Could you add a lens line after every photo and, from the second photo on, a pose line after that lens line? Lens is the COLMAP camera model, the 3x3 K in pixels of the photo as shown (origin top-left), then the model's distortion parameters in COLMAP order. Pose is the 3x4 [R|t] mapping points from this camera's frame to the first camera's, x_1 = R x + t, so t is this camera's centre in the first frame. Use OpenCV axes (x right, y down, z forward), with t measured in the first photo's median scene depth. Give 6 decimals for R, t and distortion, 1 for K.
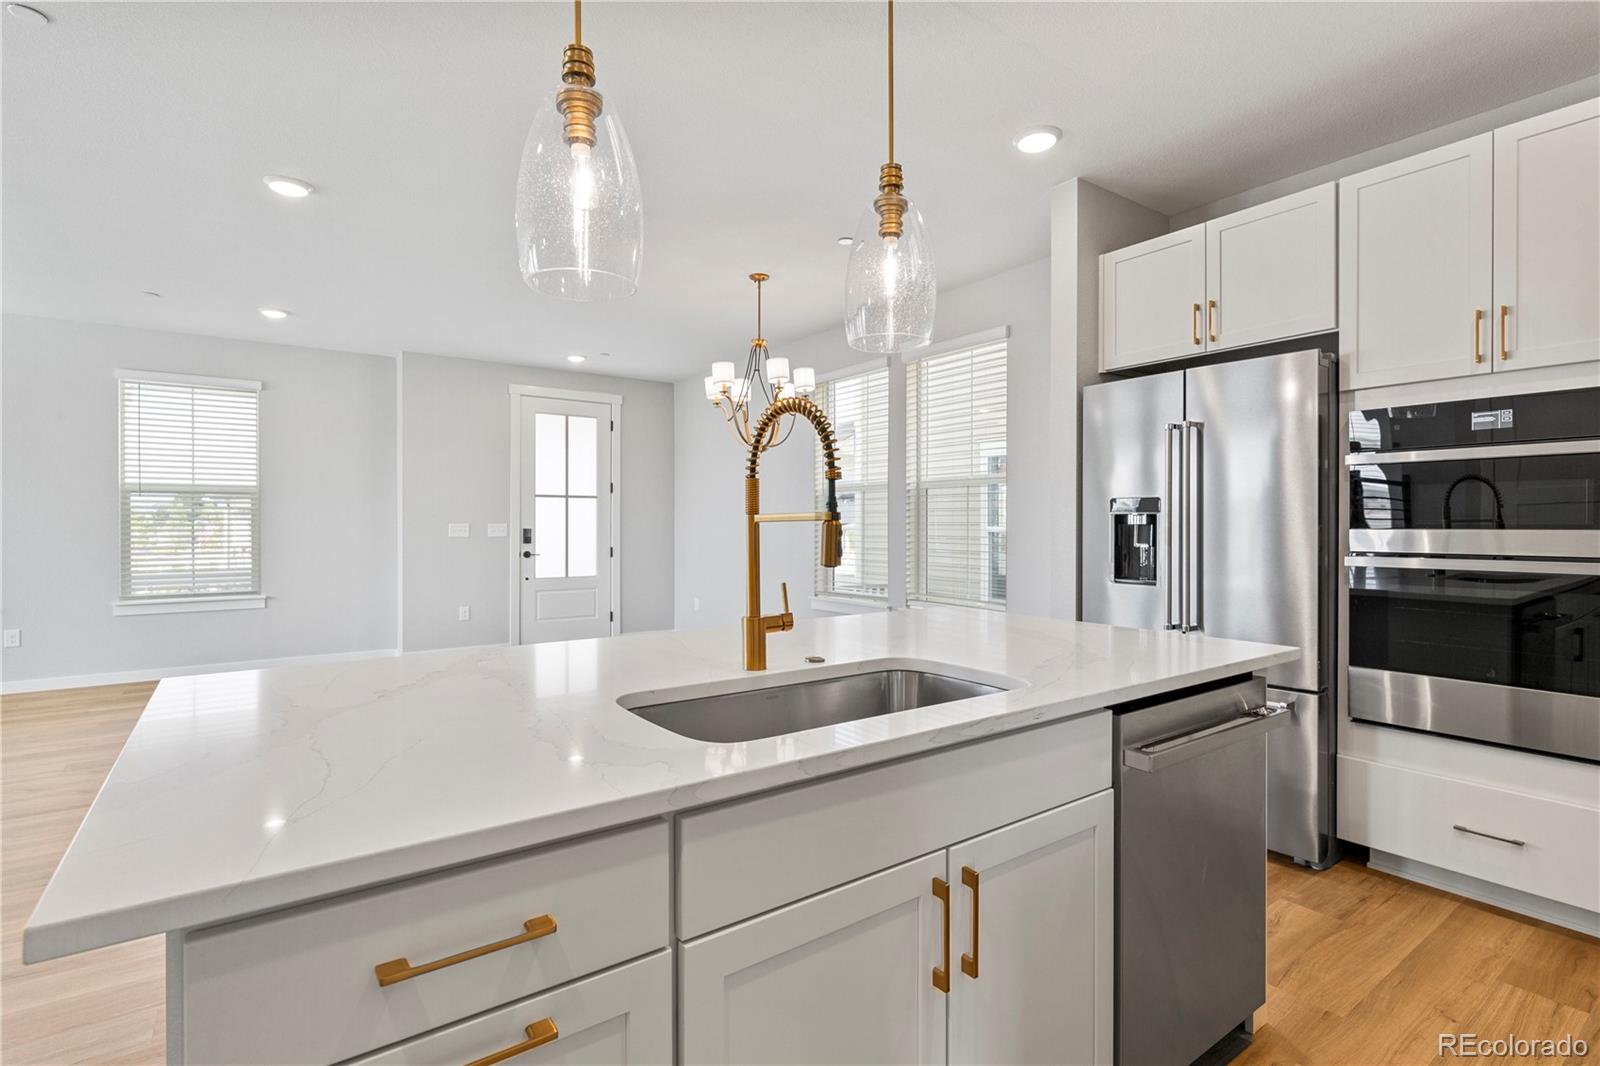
lens RADIAL K [[761.0, 0, 802.4], [0, 761.0, 530.1], [0, 0, 1]] dist [-0.001040, 0.000736]
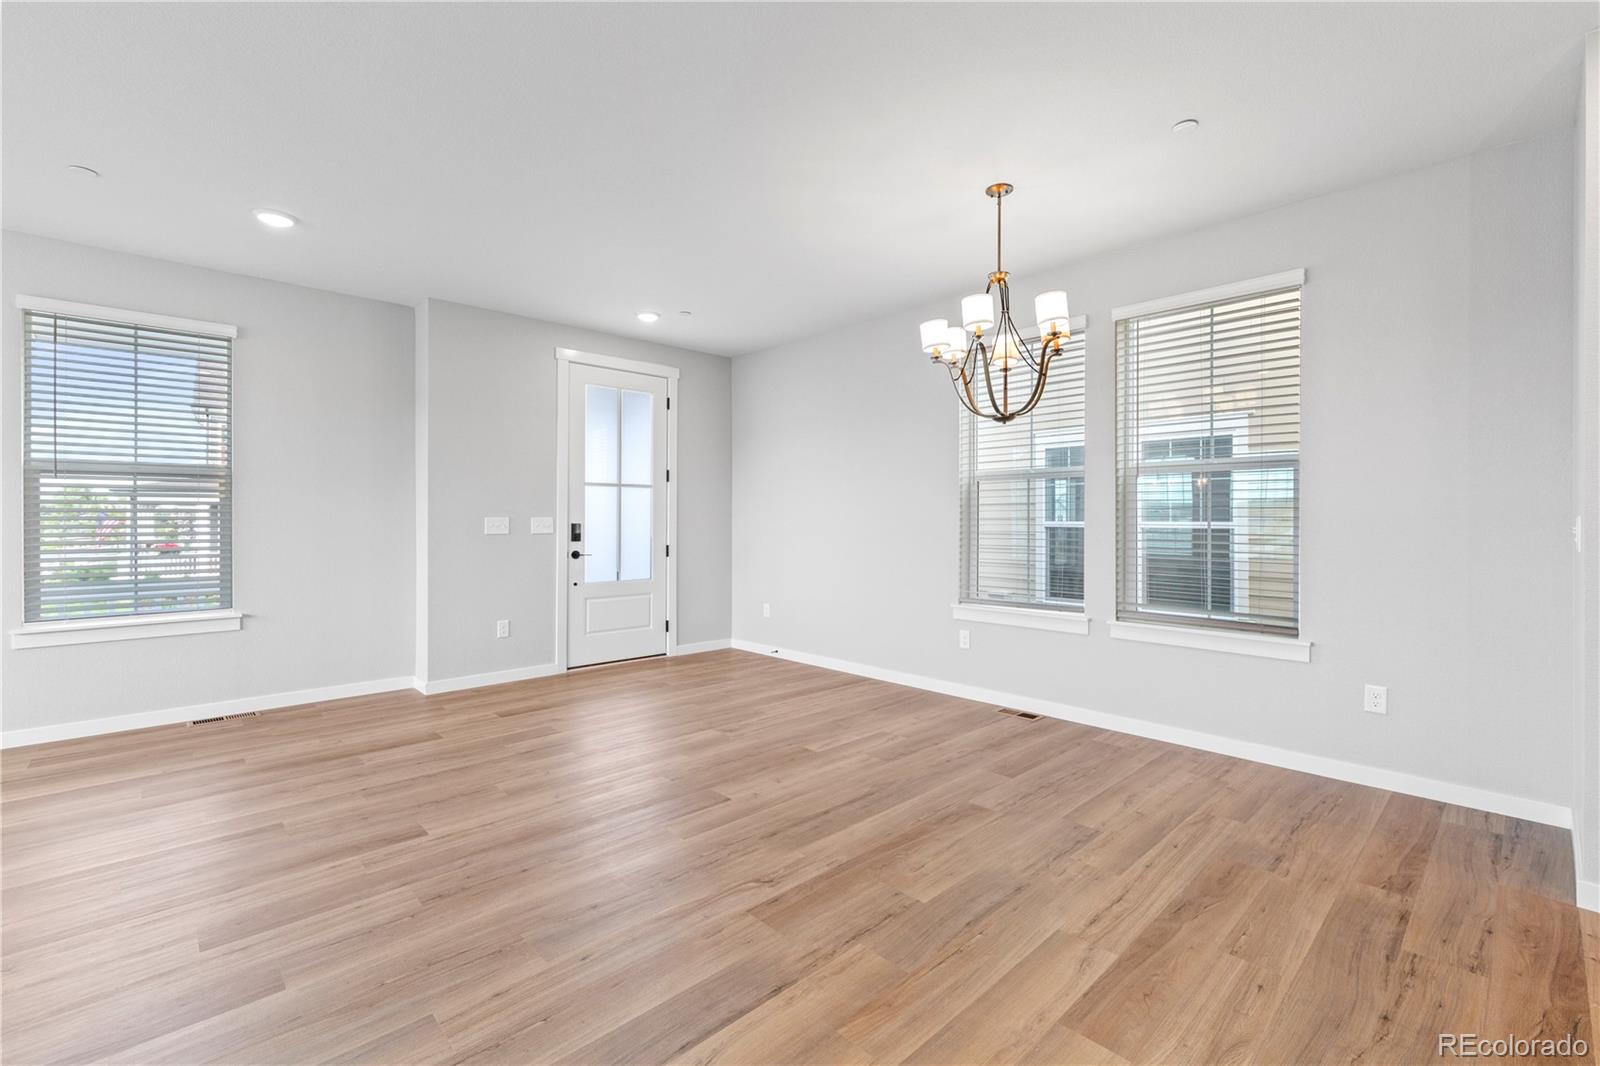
lens RADIAL K [[693.7, 0, 797.8], [0, 693.7, 524.8], [0, 0, 1]] dist [-0.000326, -0.000661]
pose [[0.991306, 0.000467, 0.131574, -0.216575], [-0.000364, 1.000000, -0.000800, -0.000053], [-0.131574, 0.000746, 0.991306, 0.215618]]
